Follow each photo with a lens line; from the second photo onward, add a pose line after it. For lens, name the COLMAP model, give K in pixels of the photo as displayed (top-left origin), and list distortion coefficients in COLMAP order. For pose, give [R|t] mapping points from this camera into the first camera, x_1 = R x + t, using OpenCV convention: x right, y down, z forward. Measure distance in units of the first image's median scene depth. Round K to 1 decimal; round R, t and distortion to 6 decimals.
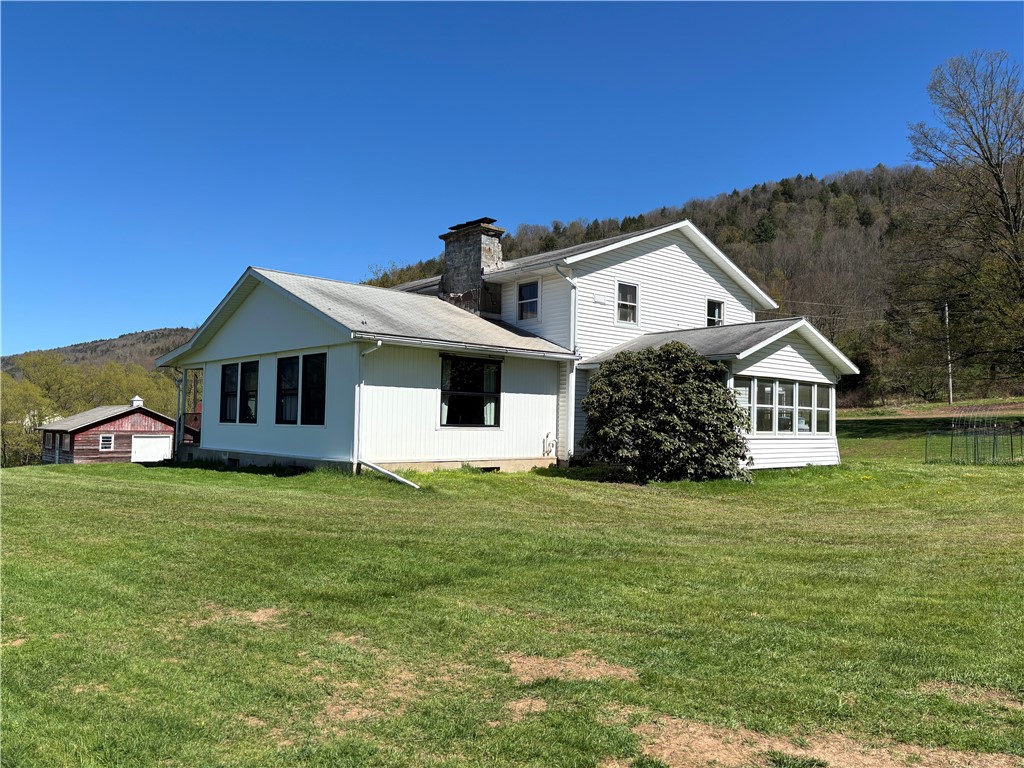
lens RADIAL K [[774.4, 0, 512.0], [0, 774.4, 384.0], [0, 0, 1]] dist [0.044316, -0.032793]
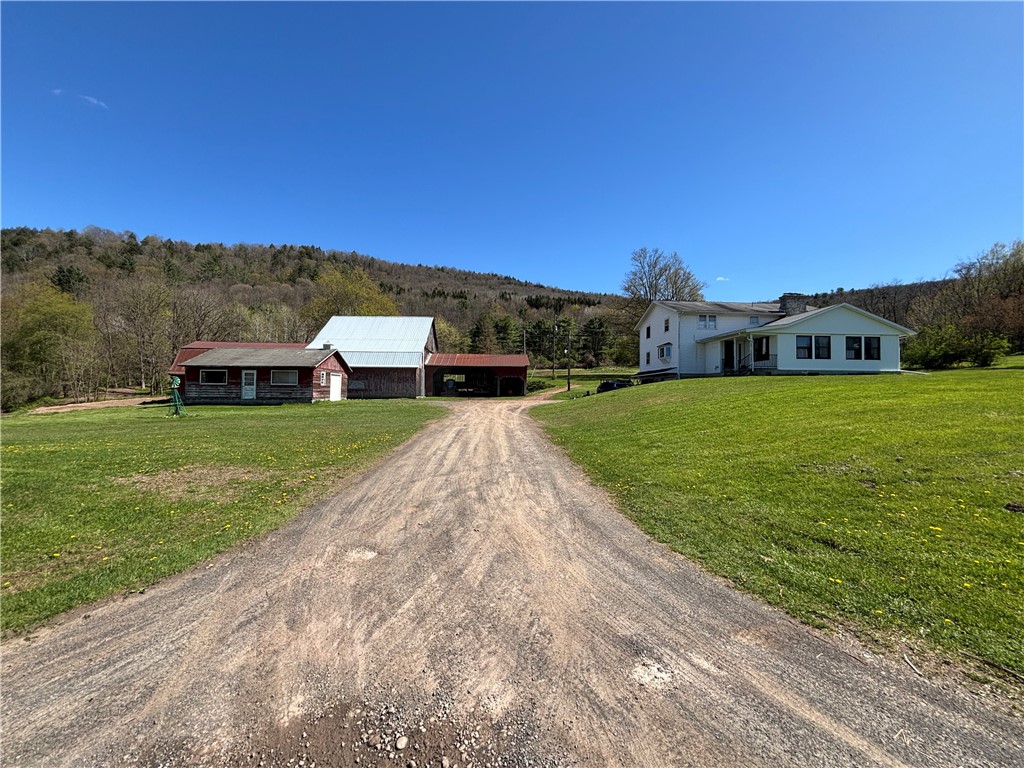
lens RADIAL K [[409.7, 0, 509.3], [0, 409.7, 386.3], [0, 0, 1]] dist [-0.000952, -0.000334]
pose [[0.631305, -0.004710, 0.775521, -0.818399], [-0.037323, 0.998638, 0.036448, 0.051336], [-0.774636, -0.051955, 0.630269, 0.369212]]
